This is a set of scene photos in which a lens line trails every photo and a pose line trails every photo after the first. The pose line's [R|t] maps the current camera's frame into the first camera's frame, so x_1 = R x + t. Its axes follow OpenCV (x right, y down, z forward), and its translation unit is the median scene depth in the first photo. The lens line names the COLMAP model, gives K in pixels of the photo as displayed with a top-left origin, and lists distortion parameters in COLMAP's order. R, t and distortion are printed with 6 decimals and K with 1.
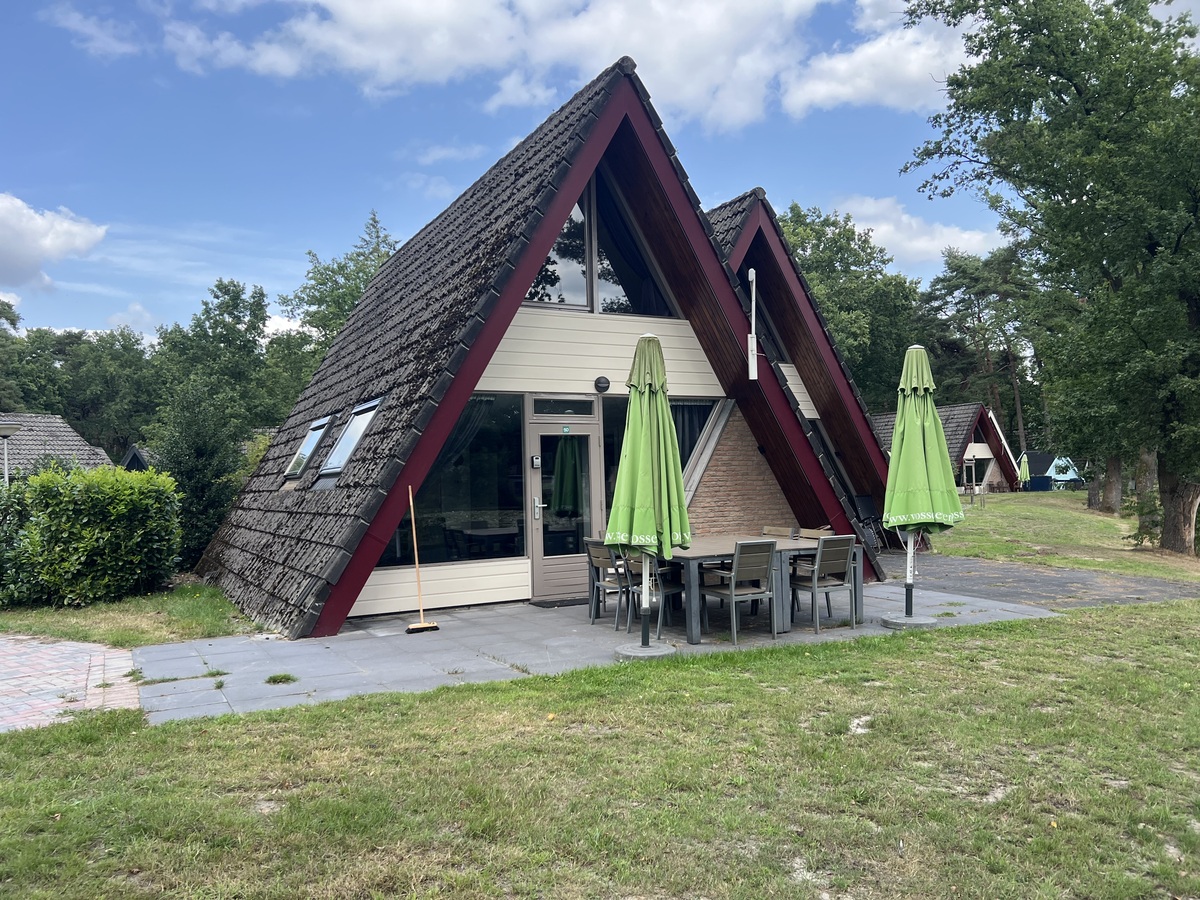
lens RADIAL K [[928.8, 0, 605.2], [0, 928.8, 445.4], [0, 0, 1]] dist [0.046279, -0.051933]
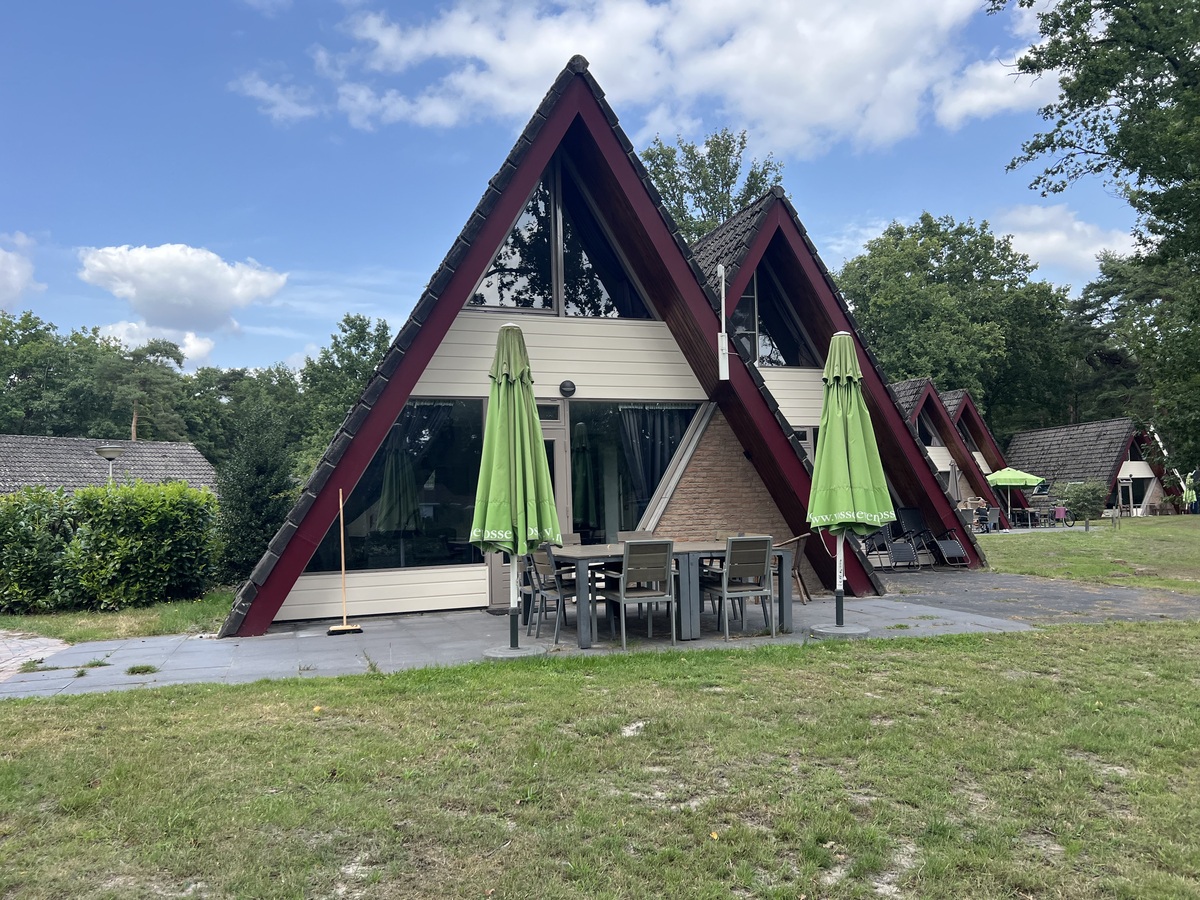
lens RADIAL K [[928.8, 0, 610.3], [0, 928.8, 440.5], [0, 0, 1]] dist [0.046279, -0.051933]
pose [[0.985182, -0.015831, -0.170780, 0.179219], [0.009629, 0.999266, -0.037083, 0.022448], [0.171241, 0.034889, 0.984611, 0.037476]]
